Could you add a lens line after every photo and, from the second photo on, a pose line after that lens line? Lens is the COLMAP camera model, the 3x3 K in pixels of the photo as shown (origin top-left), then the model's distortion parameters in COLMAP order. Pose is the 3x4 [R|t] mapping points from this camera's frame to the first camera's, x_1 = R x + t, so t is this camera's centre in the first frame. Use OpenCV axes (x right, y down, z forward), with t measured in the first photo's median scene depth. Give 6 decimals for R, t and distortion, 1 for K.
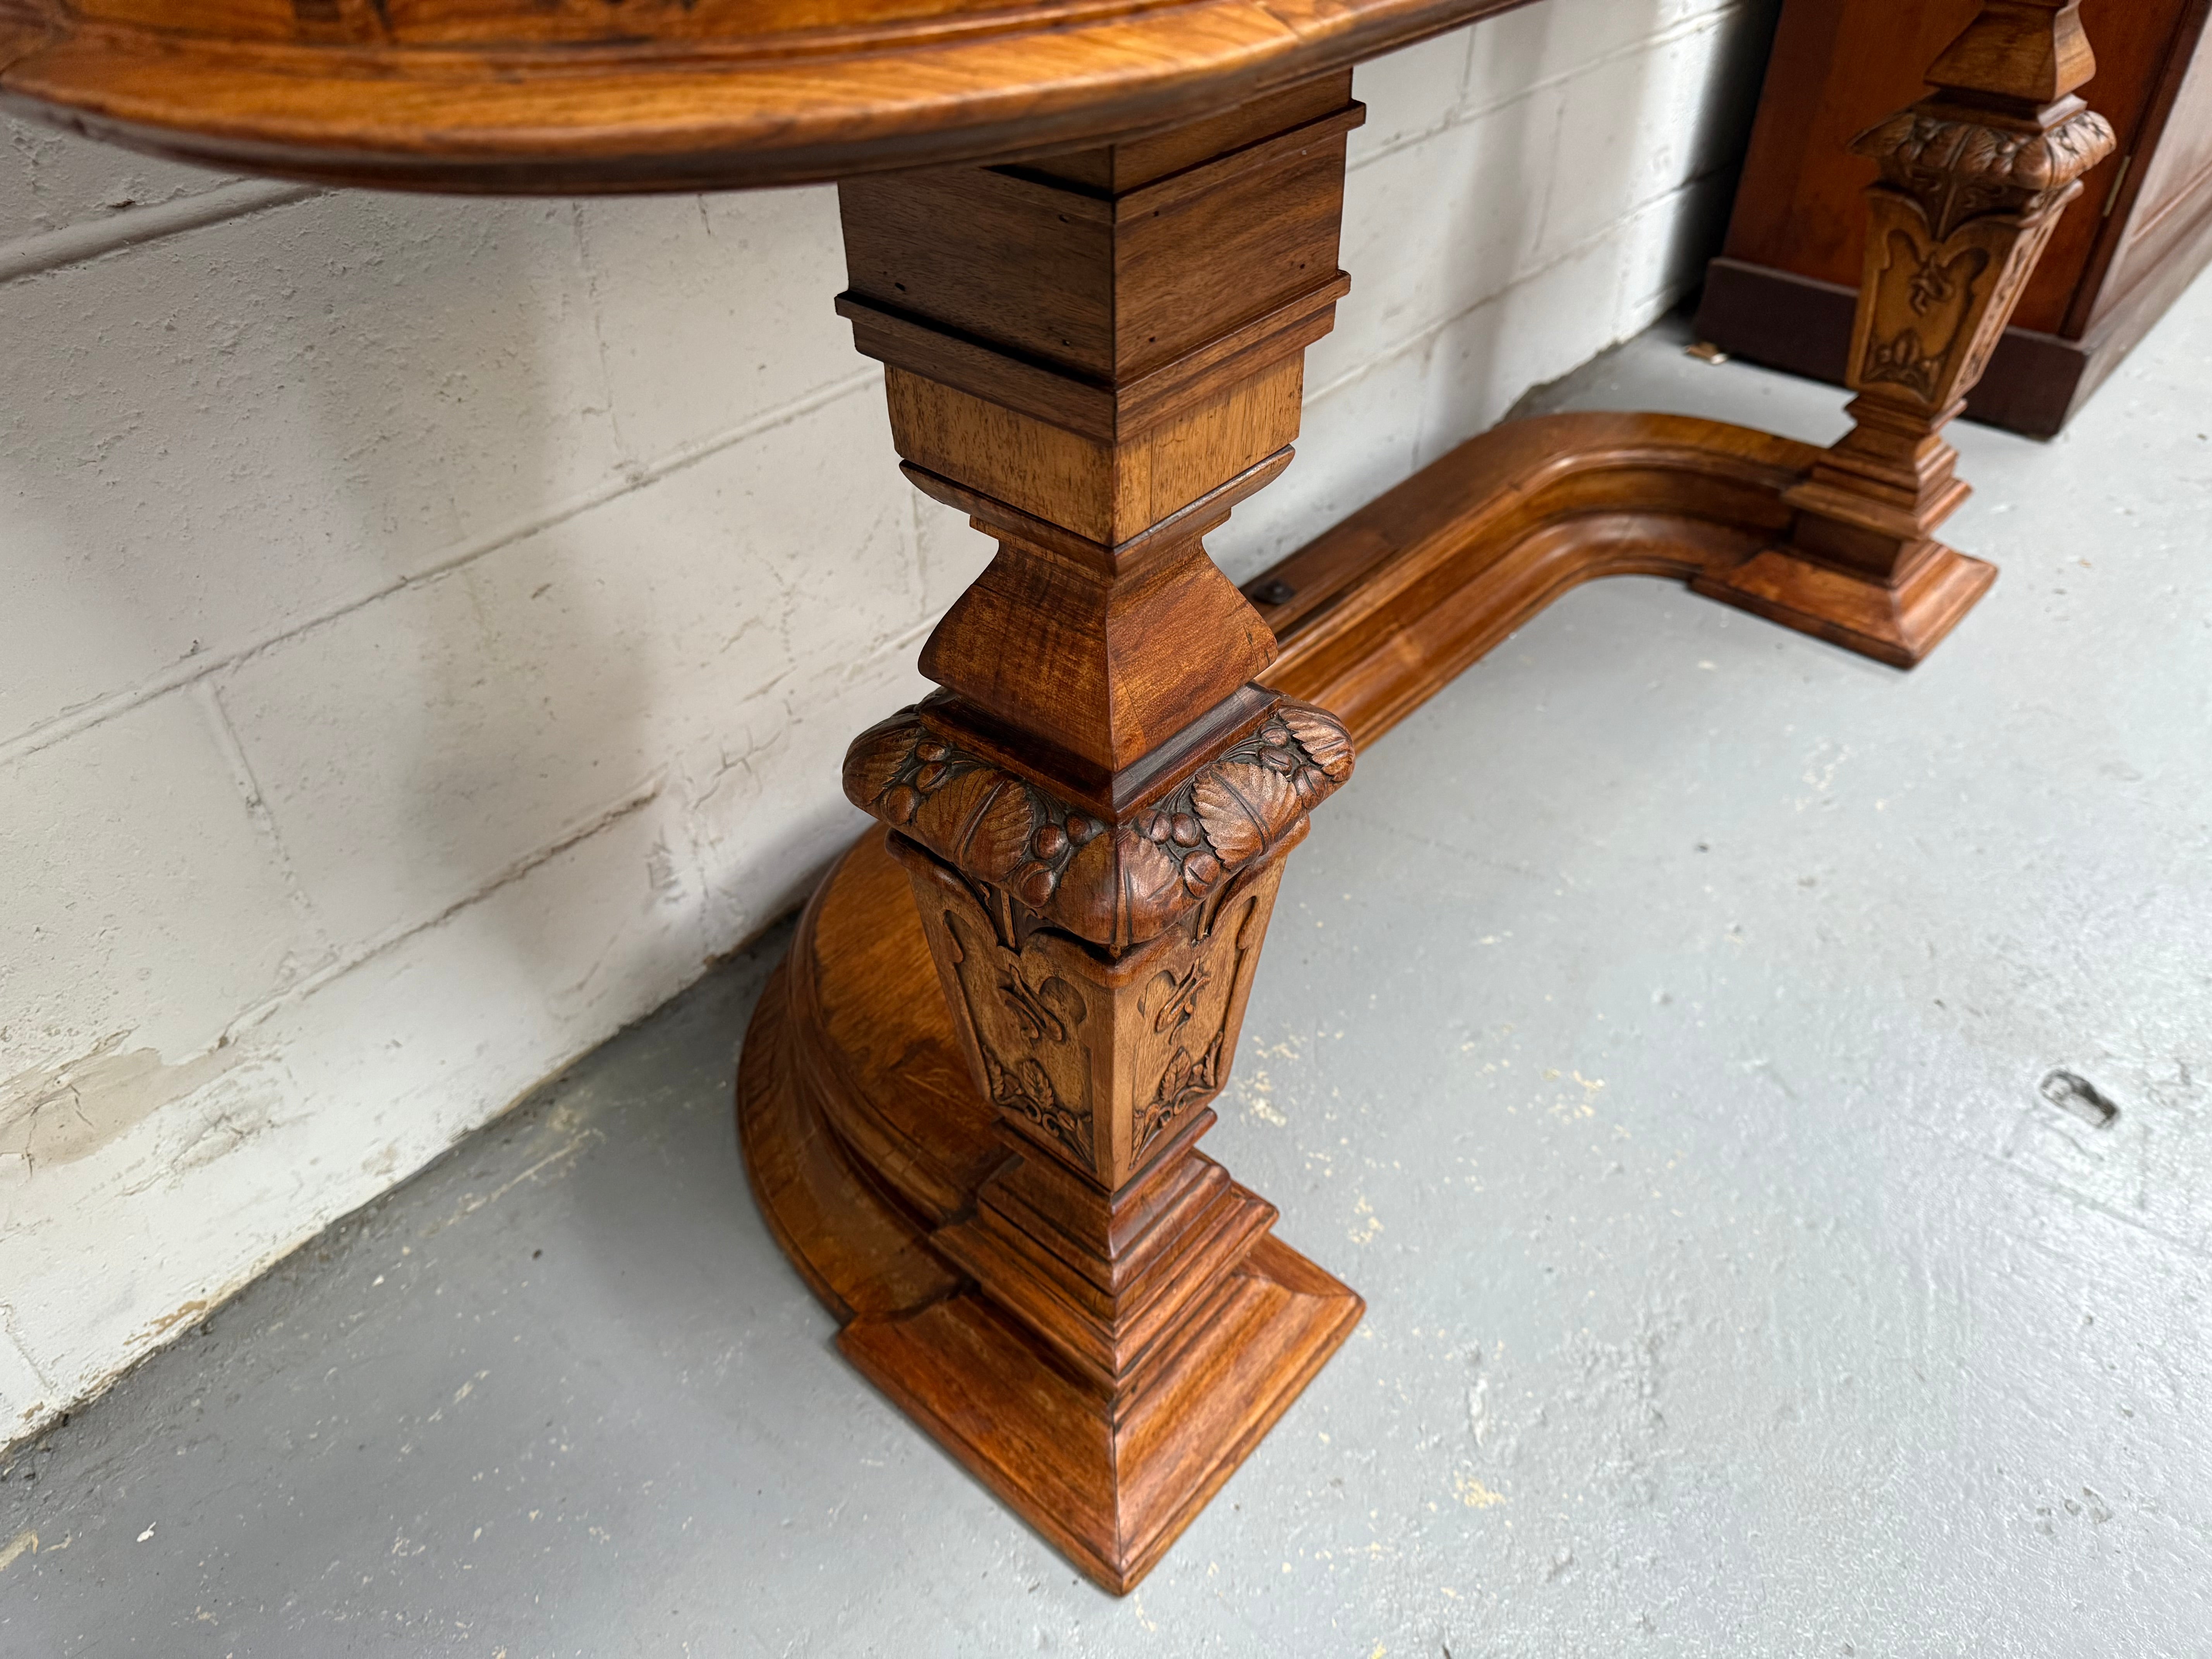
lens RADIAL K [[1571.1, 0, 1103.2], [0, 1571.1, 834.6], [0, 0, 1]] dist [0.112045, -0.201886]
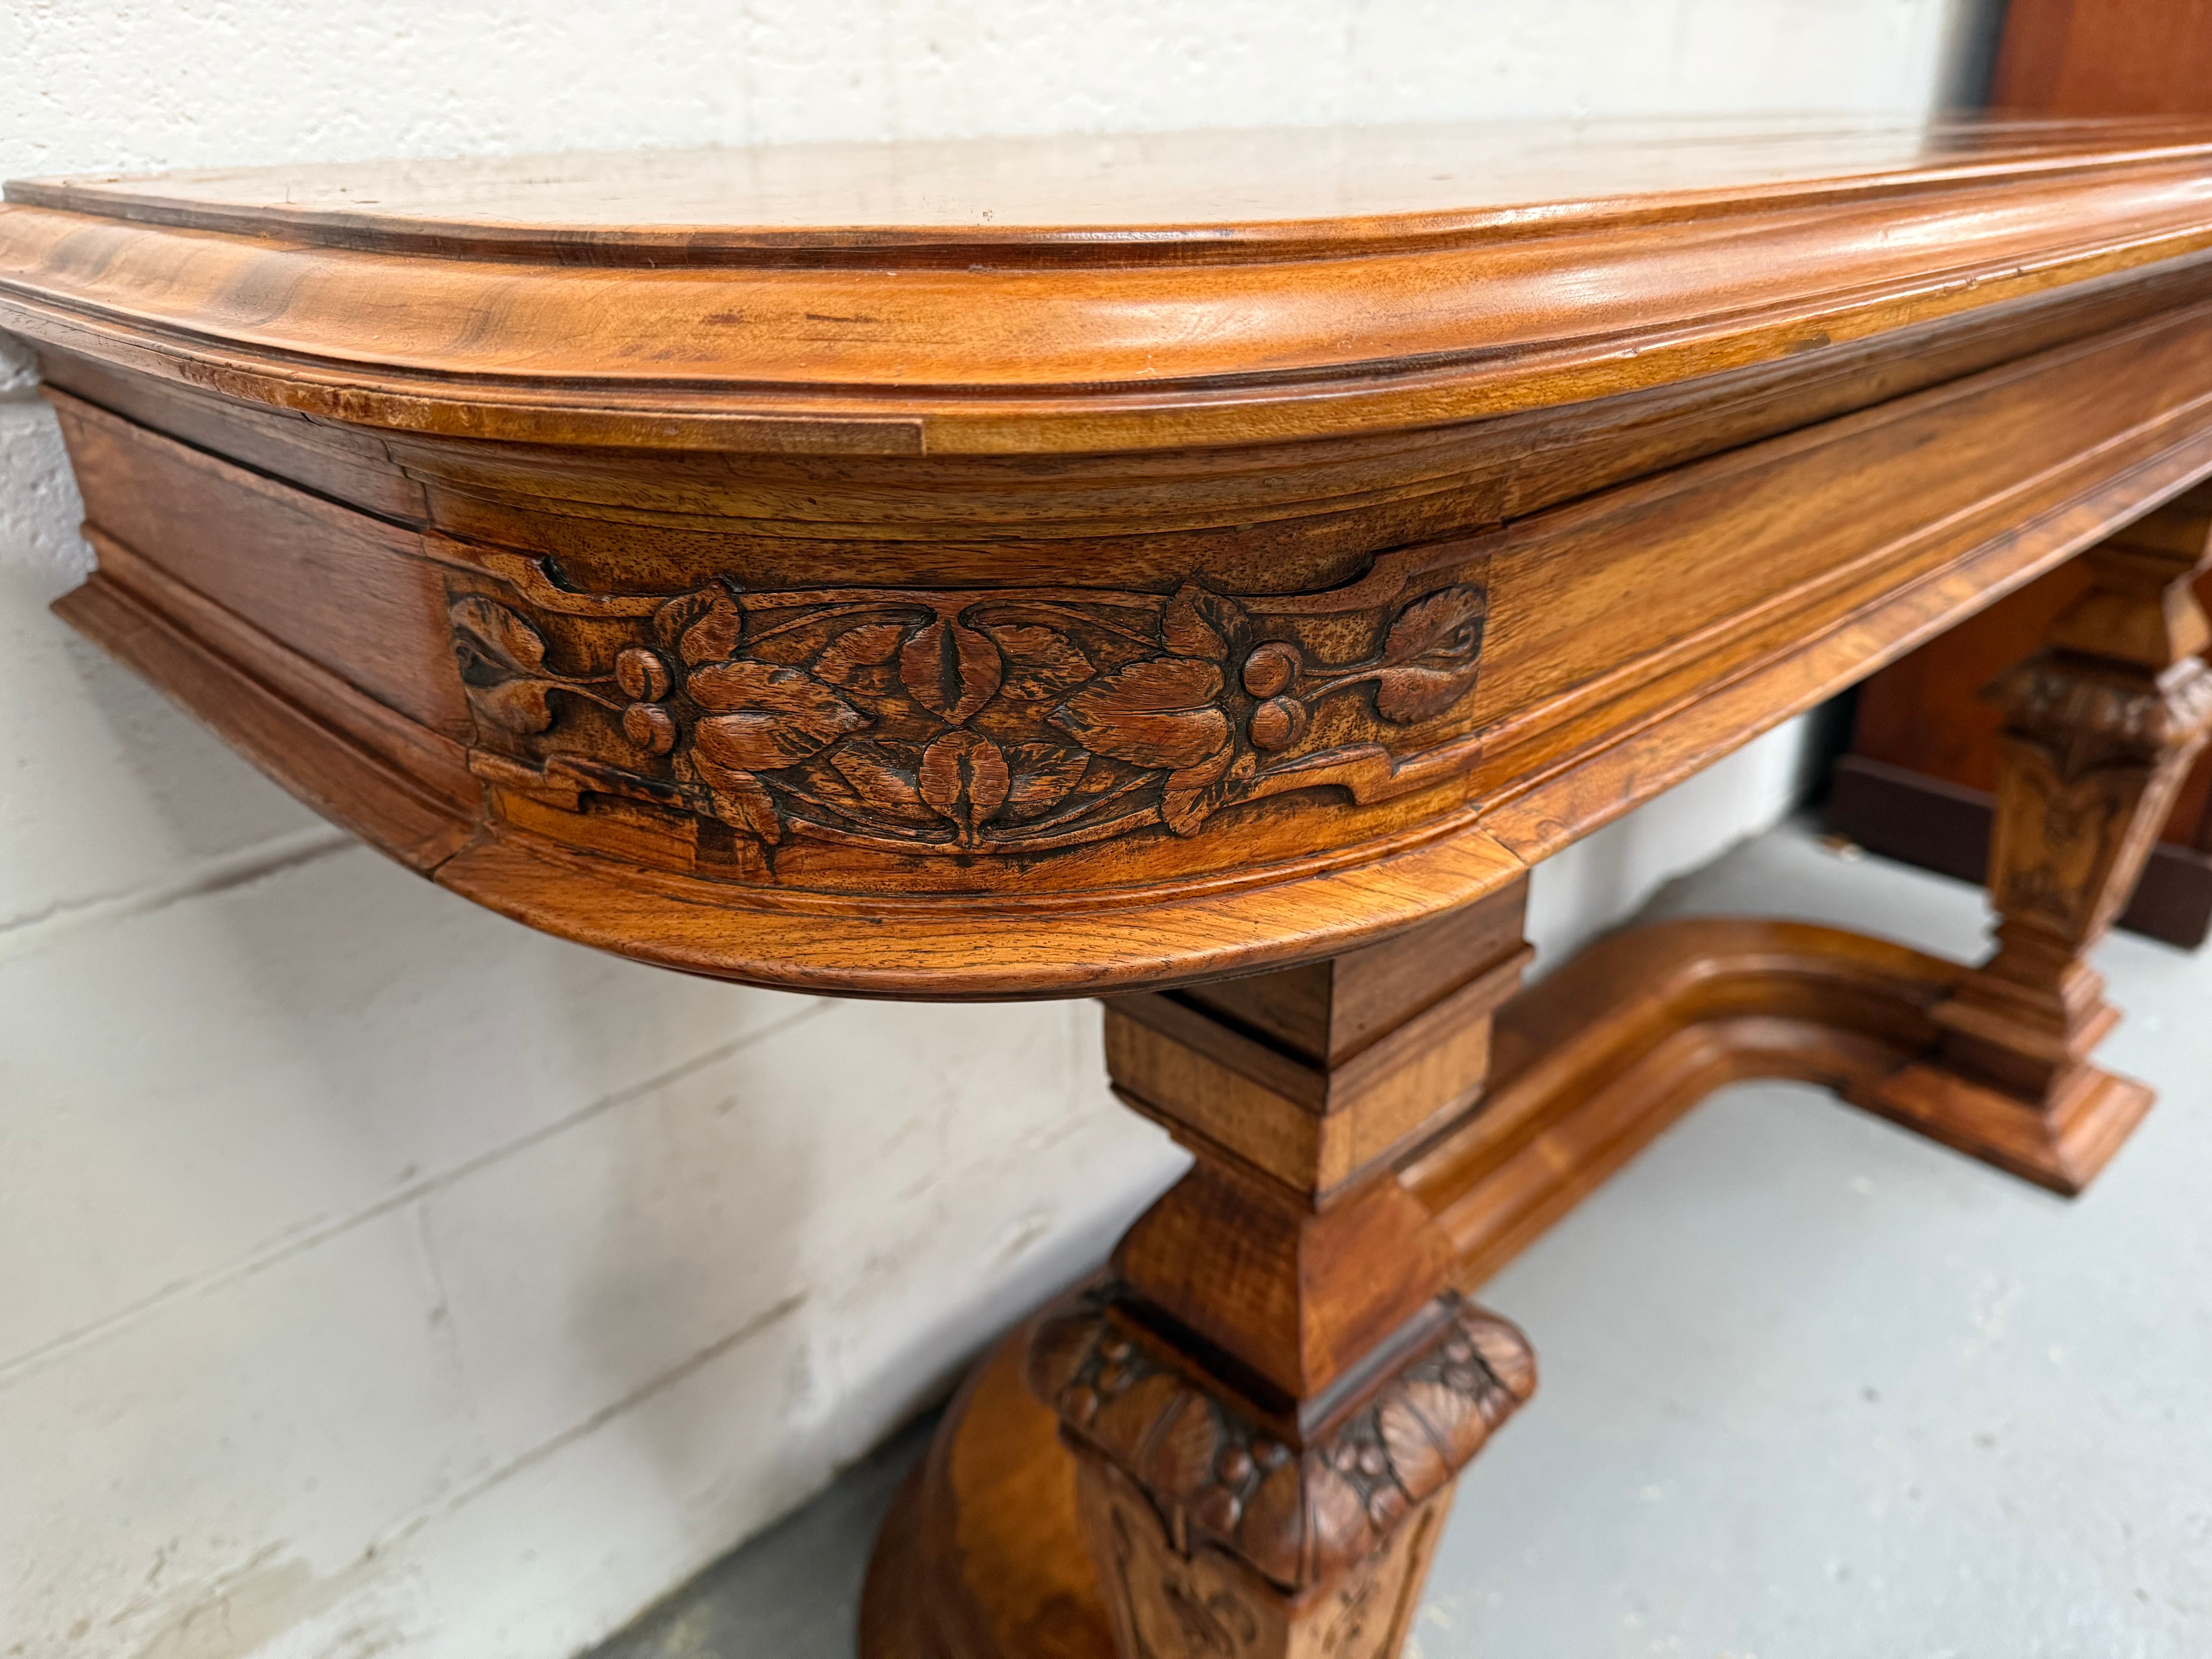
lens RADIAL K [[1599.4, 0, 1104.3], [0, 1599.4, 835.0], [0, 0, 1]] dist [0.108348, -0.217376]
pose [[0.997031, 0.036673, -0.067708, -0.039597], [-0.051899, 0.969620, -0.239048, -0.086091], [0.056885, 0.241852, 0.968644, -0.059788]]
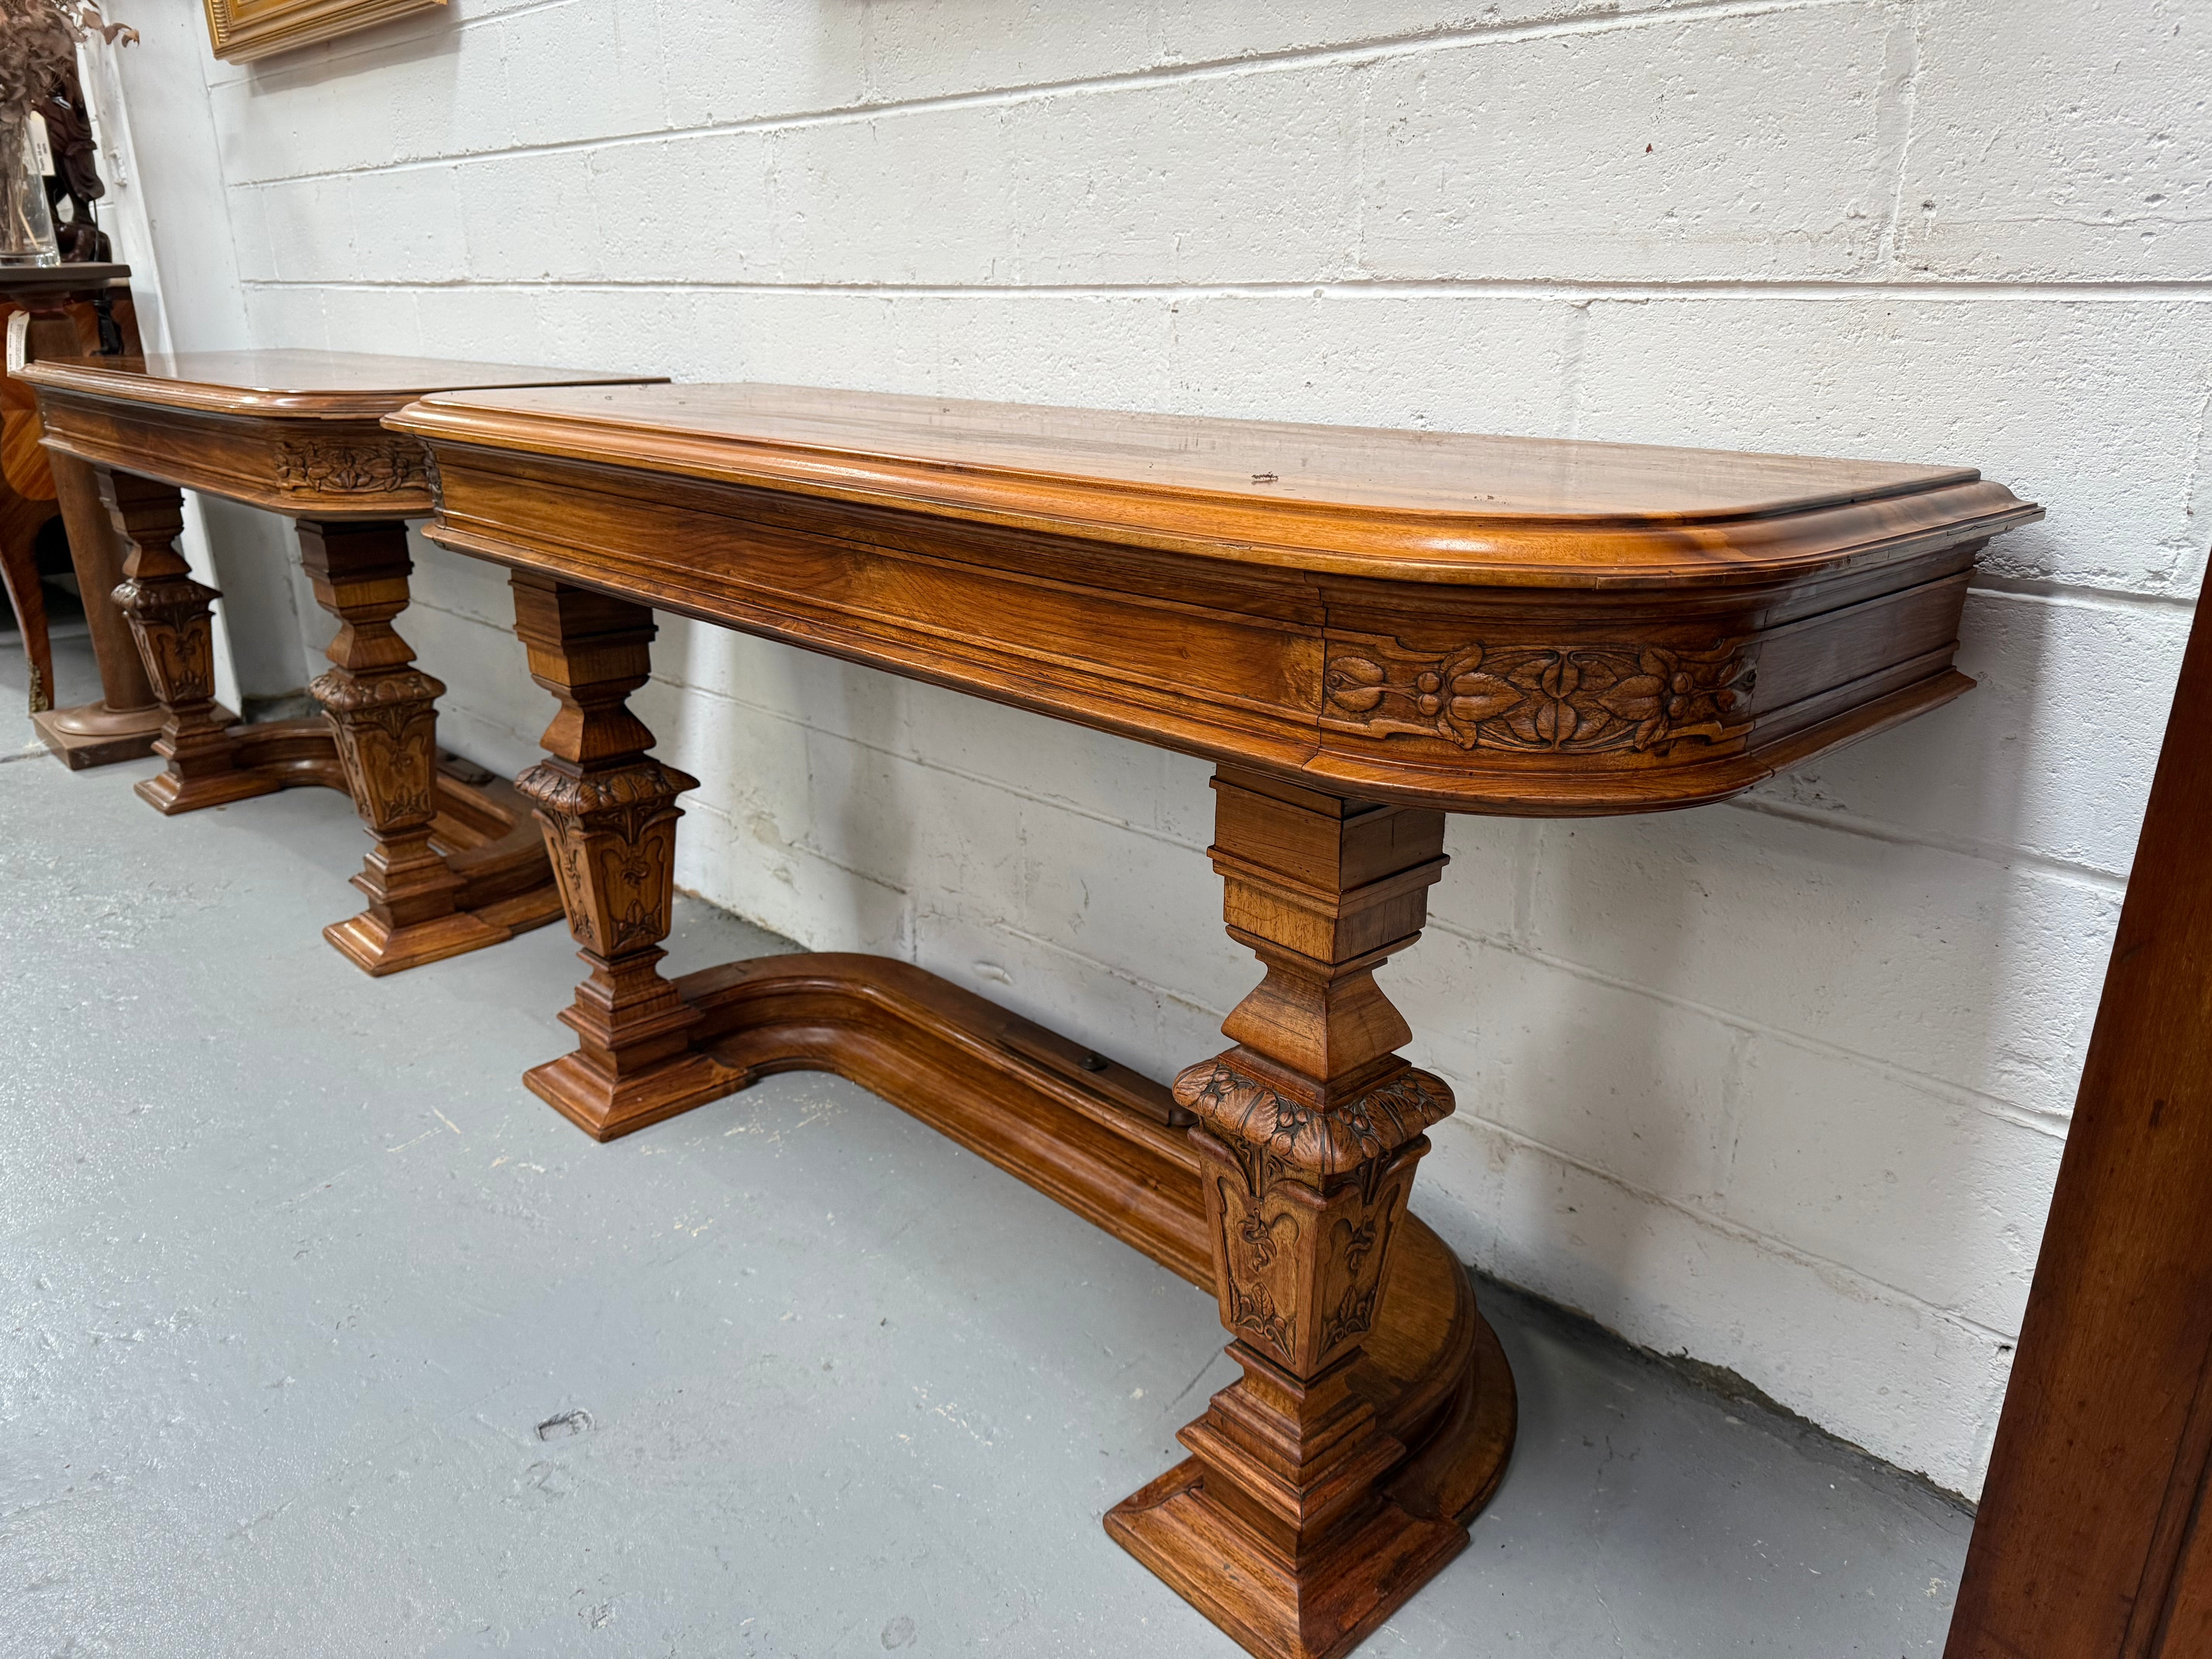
lens RADIAL K [[1560.1, 0, 1105.8], [0, 1560.1, 834.0], [0, 0, 1]] dist [0.142148, -0.269863]
pose [[-0.092526, 0.327245, -0.940399, 1.990636], [-0.629344, 0.712656, 0.309915, -1.086272], [0.771599, 0.620509, 0.140011, 0.995324]]
